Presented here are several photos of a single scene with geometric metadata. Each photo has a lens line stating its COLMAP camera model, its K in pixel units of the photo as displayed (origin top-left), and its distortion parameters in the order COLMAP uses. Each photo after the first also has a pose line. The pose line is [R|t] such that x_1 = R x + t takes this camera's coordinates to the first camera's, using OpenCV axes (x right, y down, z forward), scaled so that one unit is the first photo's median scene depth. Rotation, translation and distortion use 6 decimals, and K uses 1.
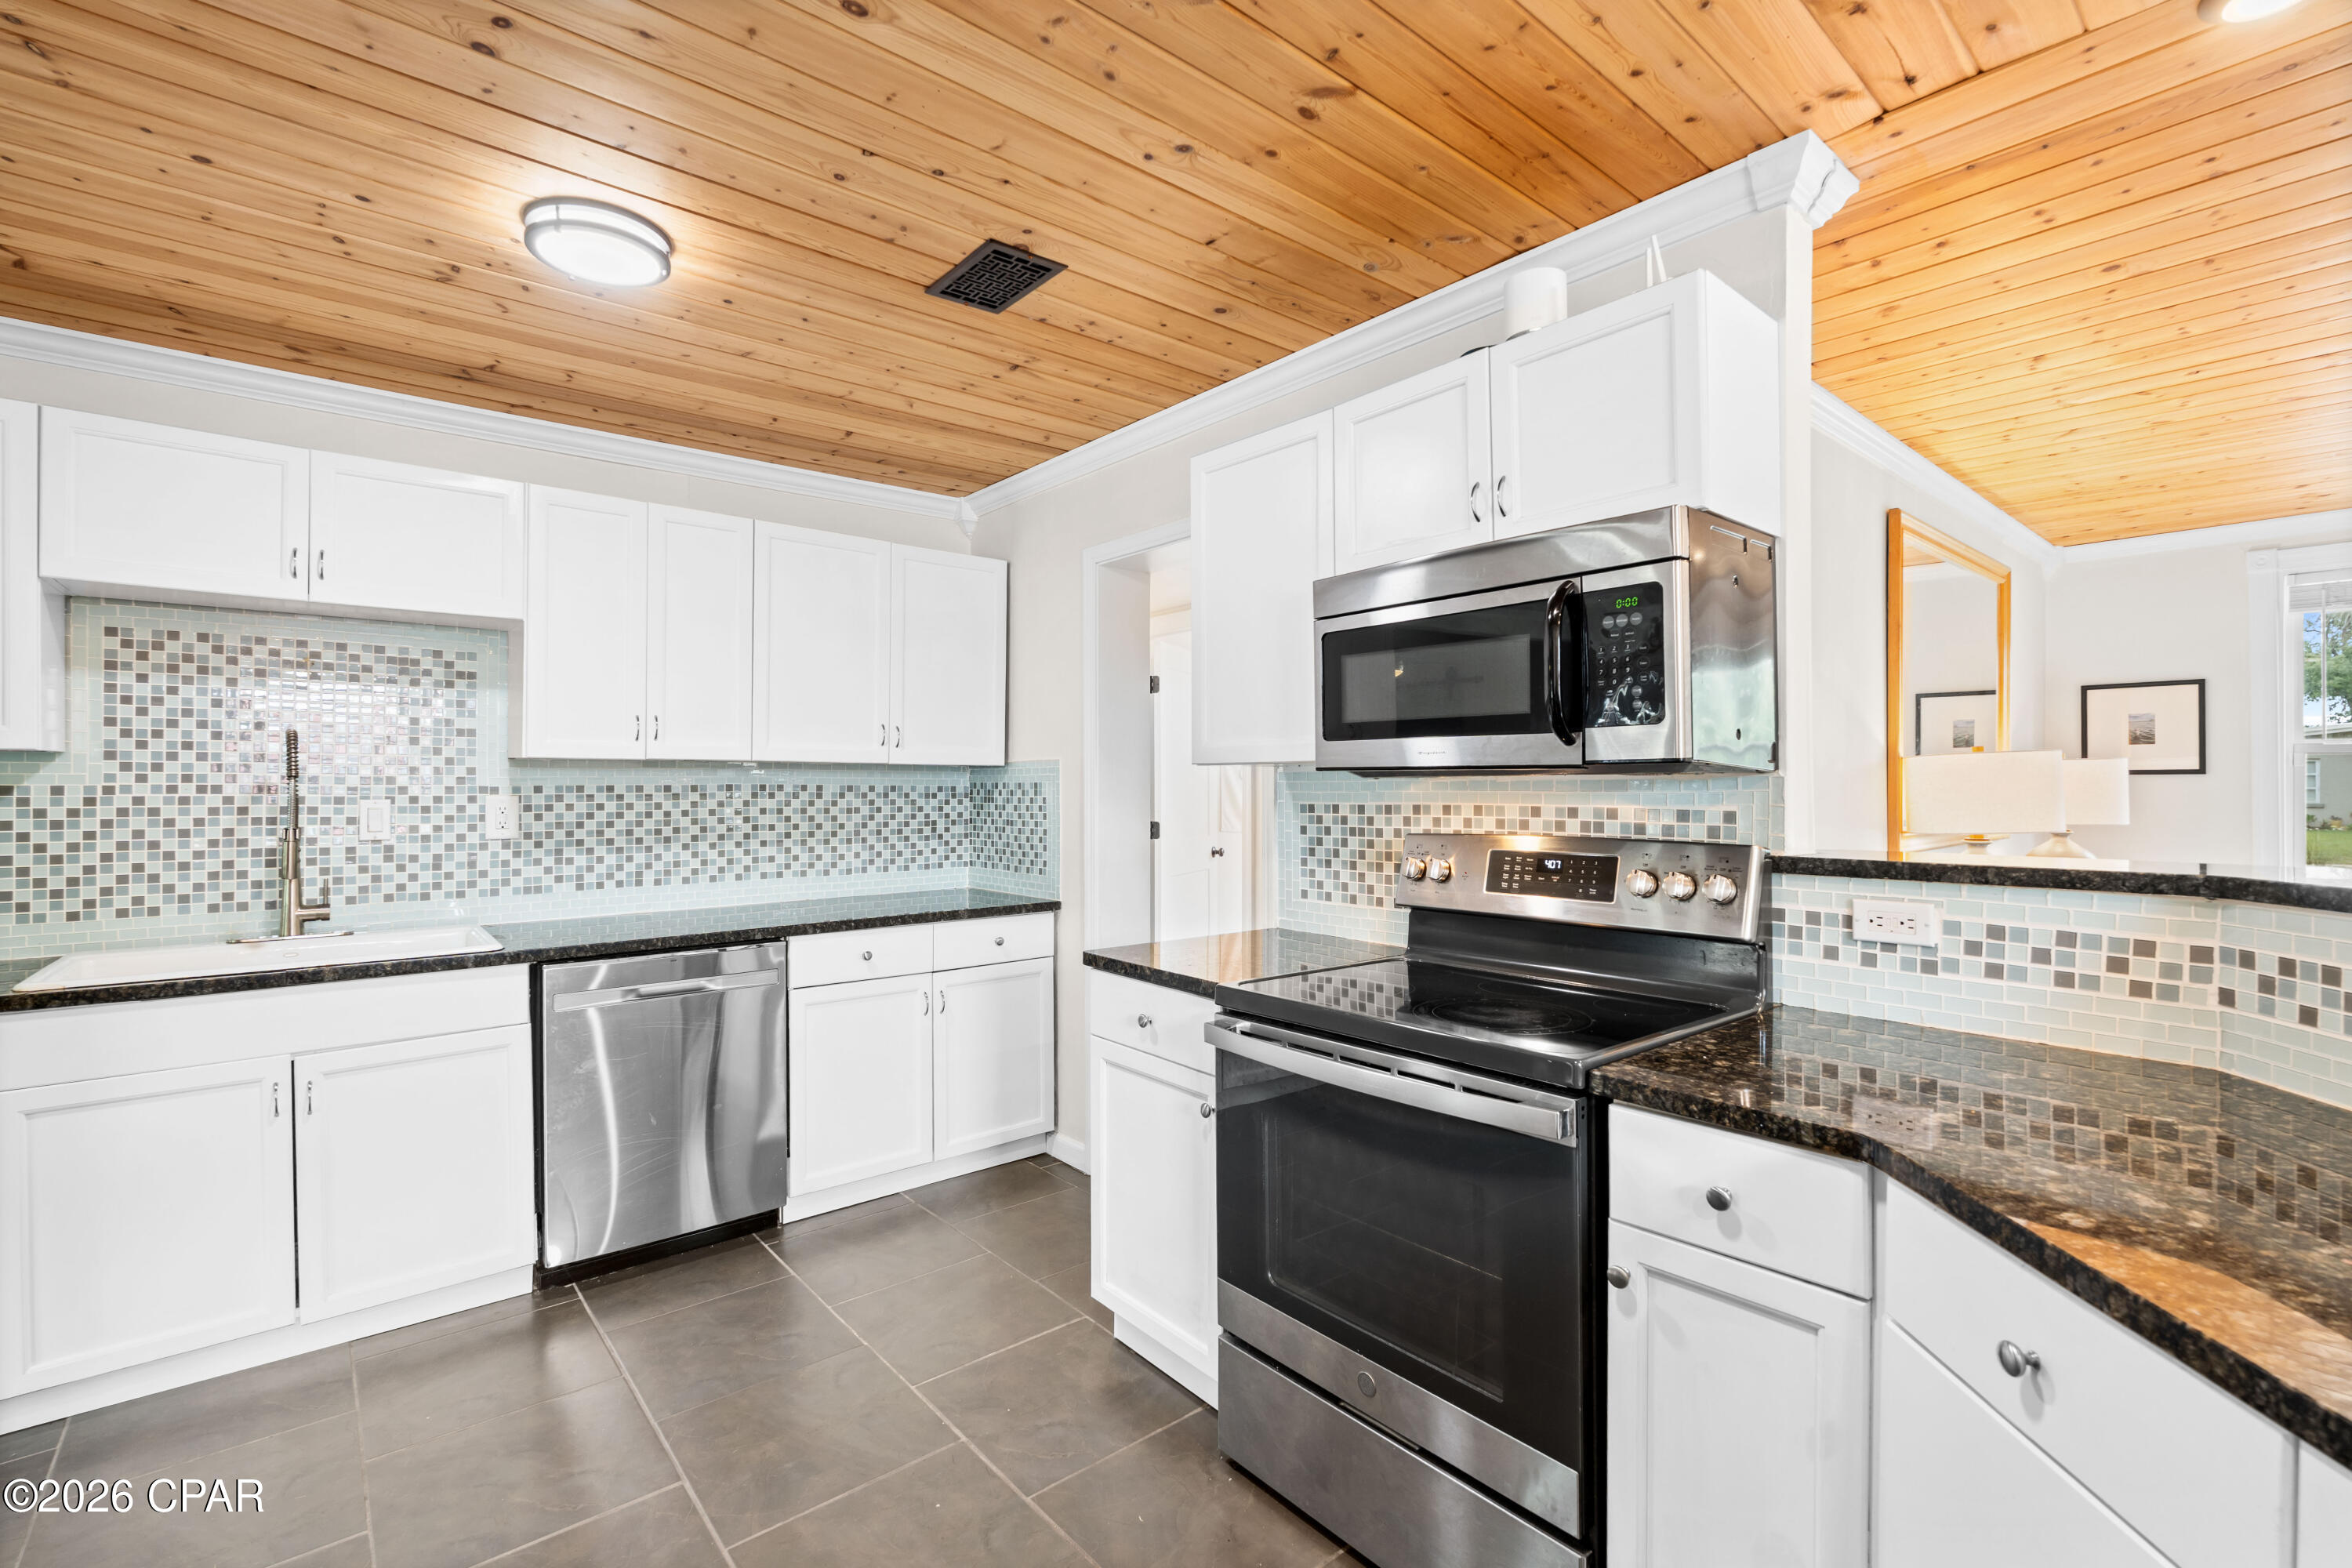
lens RADIAL K [[1059.0, 0, 1154.2], [0, 1059.0, 796.2], [0, 0, 1]] dist [-0.001095, 0.000569]
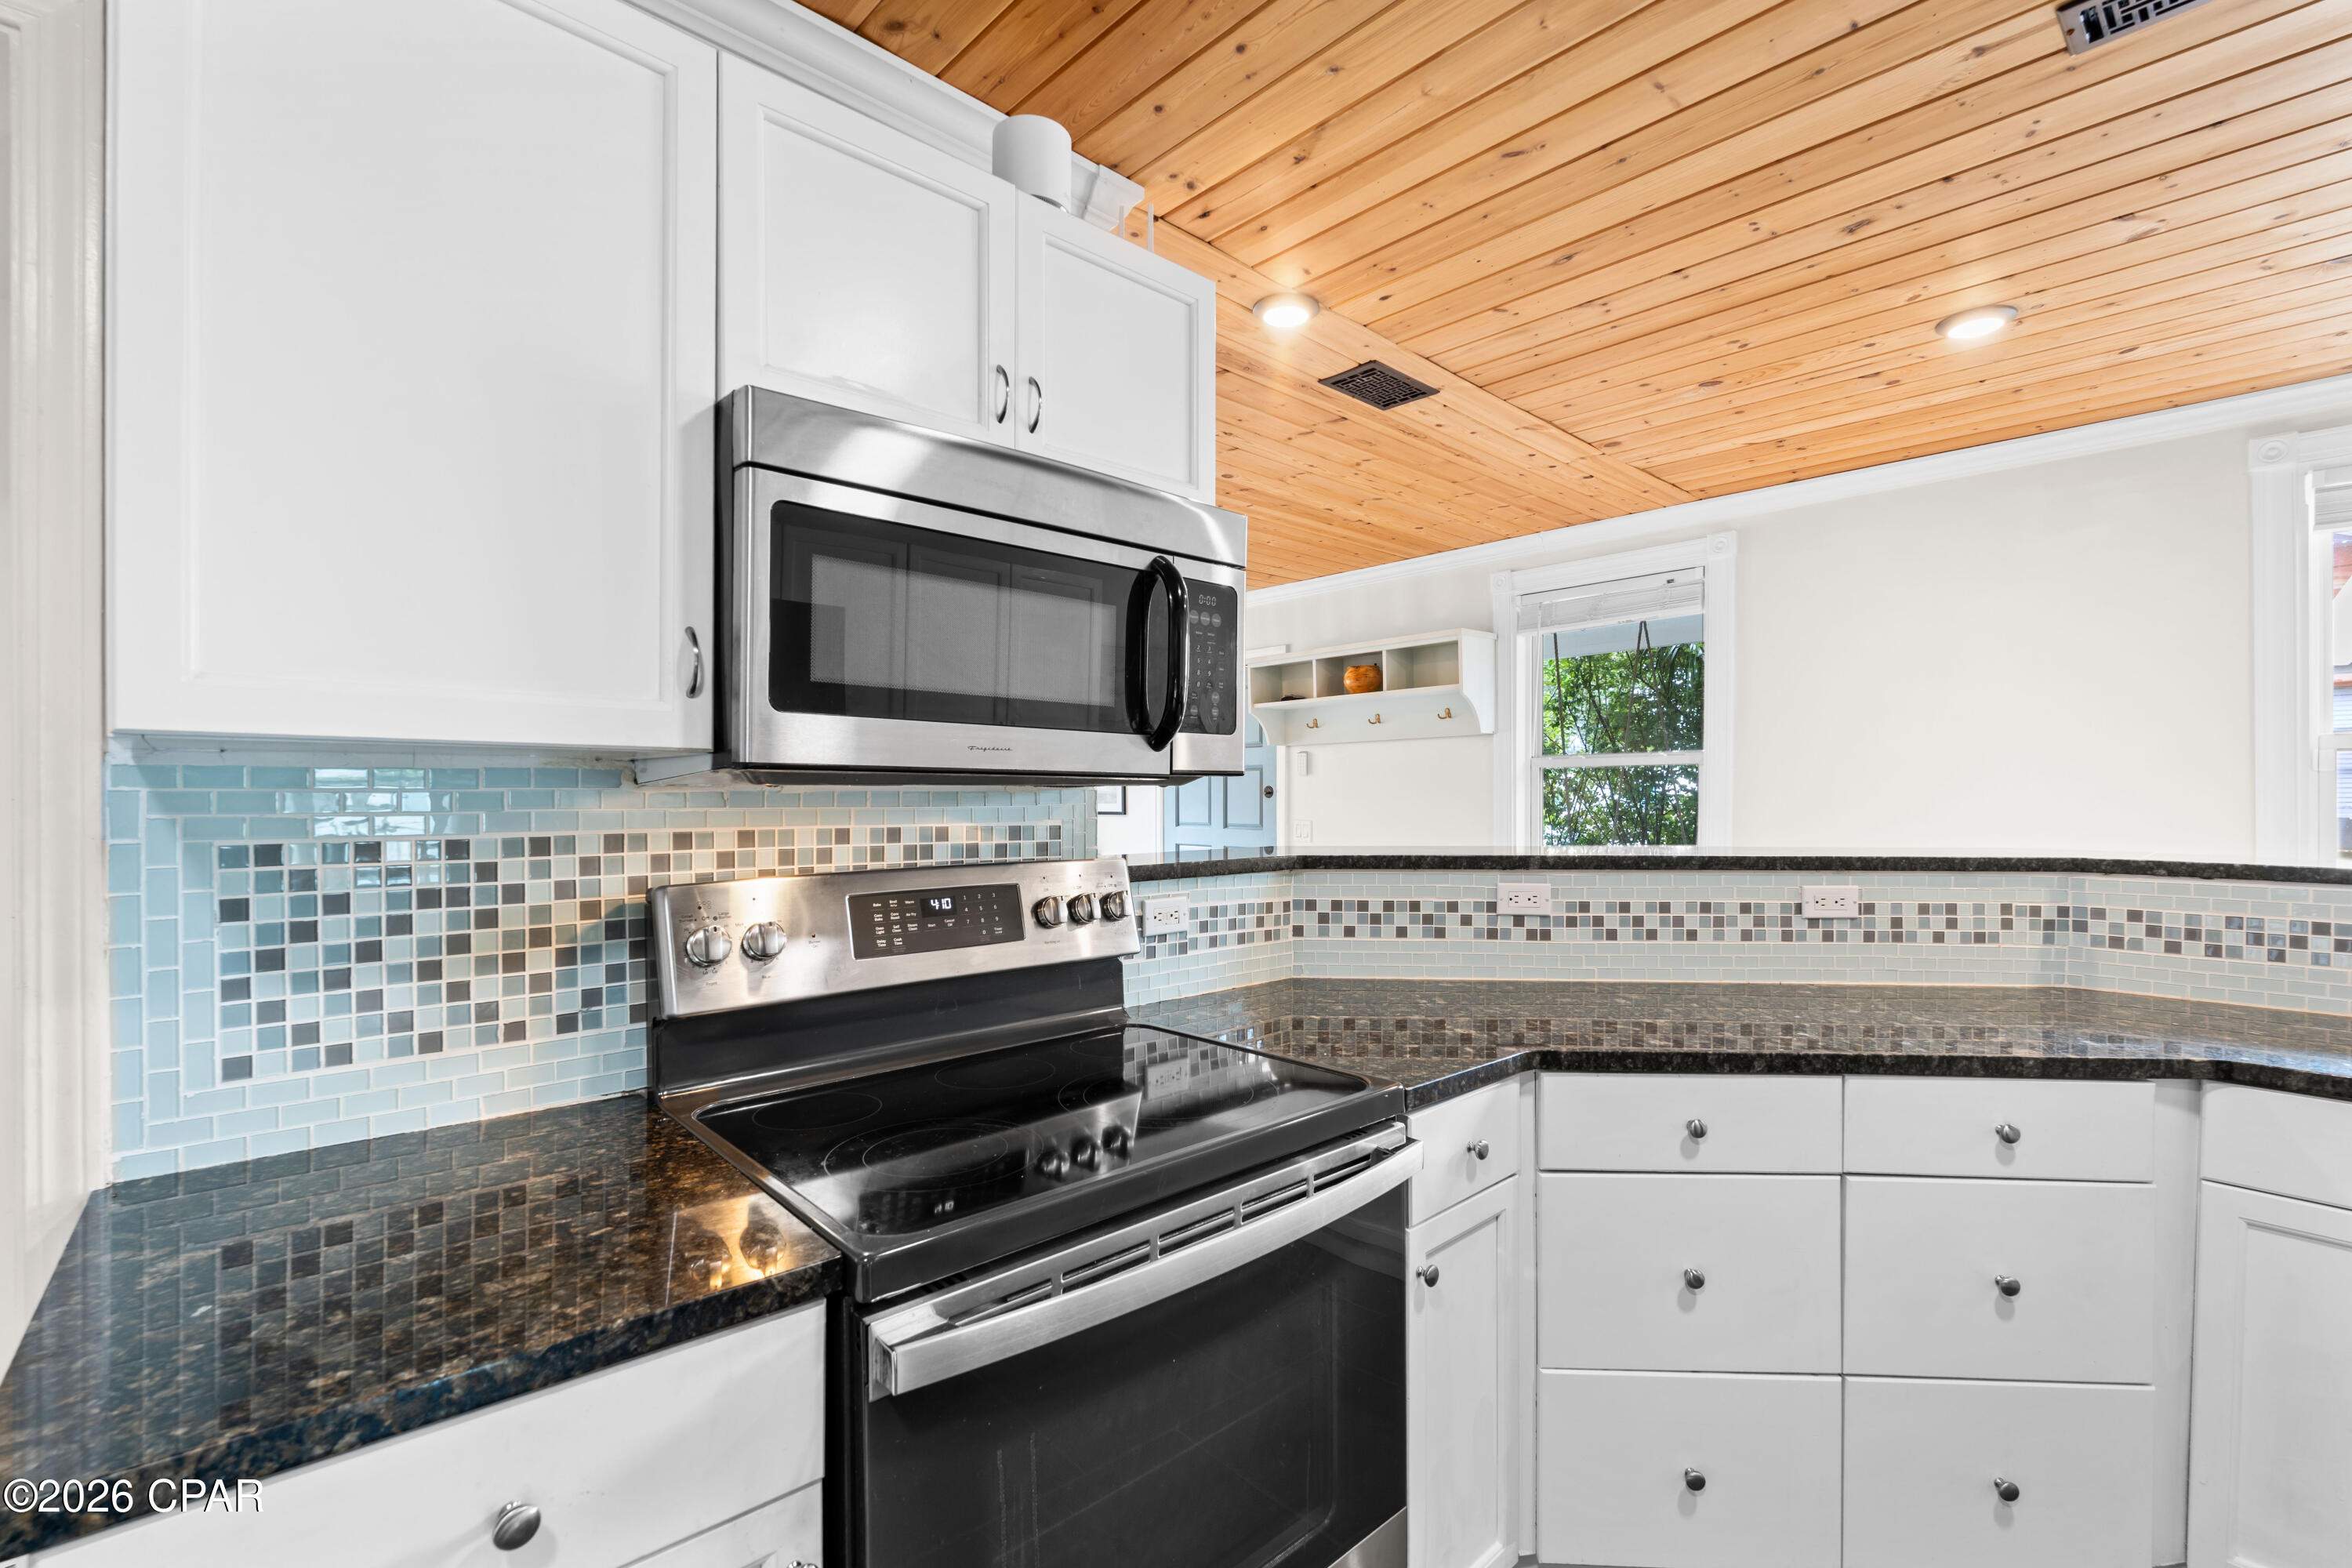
lens RADIAL K [[1059.0, 0, 1154.2], [0, 1059.0, 796.2], [0, 0, 1]] dist [-0.001095, 0.000569]
pose [[-0.076243, 0.003271, 0.997084, -0.368571], [0.012127, 0.999924, -0.002353, -0.007985], [-0.997015, 0.011912, -0.076277, 0.873445]]
